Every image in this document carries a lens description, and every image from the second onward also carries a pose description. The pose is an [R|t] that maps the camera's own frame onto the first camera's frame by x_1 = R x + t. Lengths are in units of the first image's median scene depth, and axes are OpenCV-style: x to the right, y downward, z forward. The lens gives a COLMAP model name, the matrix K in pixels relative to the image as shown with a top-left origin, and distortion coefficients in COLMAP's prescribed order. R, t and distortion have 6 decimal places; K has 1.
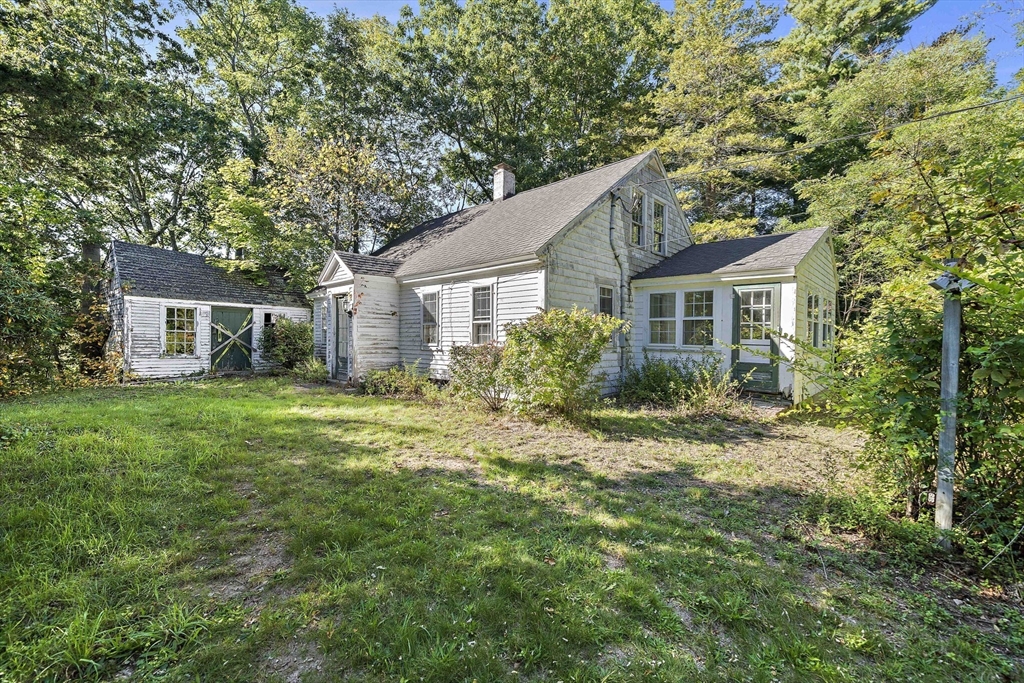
lens RADIAL K [[427.1, 0, 511.8], [0, 427.1, 343.6], [0, 0, 1]] dist [-0.001598, -0.000093]
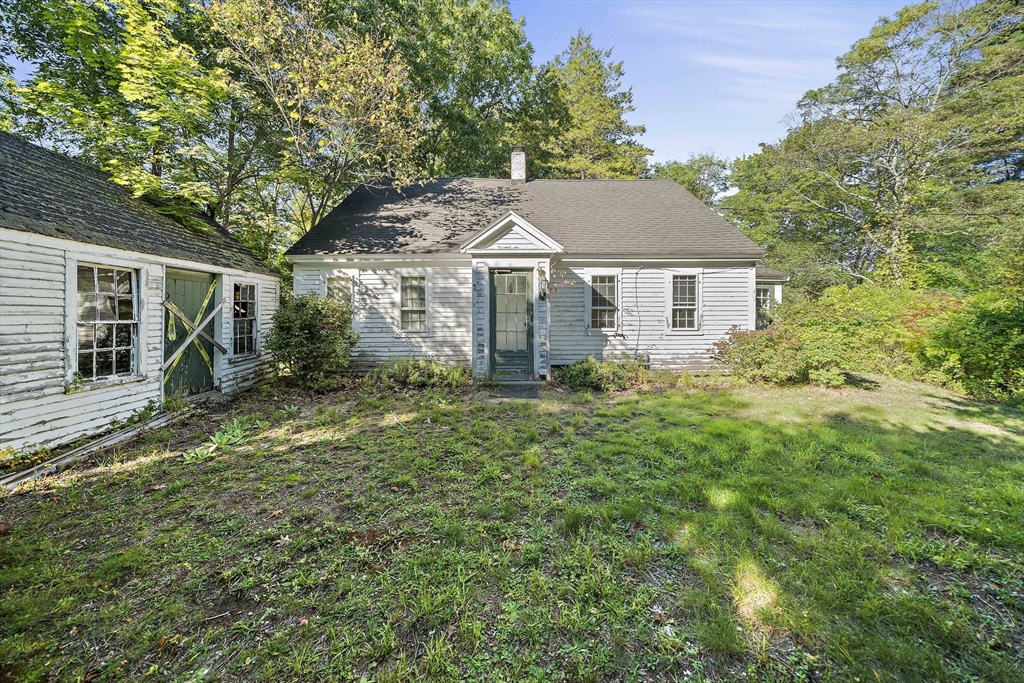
lens RADIAL K [[374.9, 0, 505.3], [0, 374.9, 311.5], [0, 0, 1]] dist [0.001249, 0.000063]
pose [[0.706931, -0.011971, 0.707181, -0.912856], [0.015219, 0.999883, 0.001712, -0.041056], [-0.707119, 0.009553, 0.707031, 0.547033]]
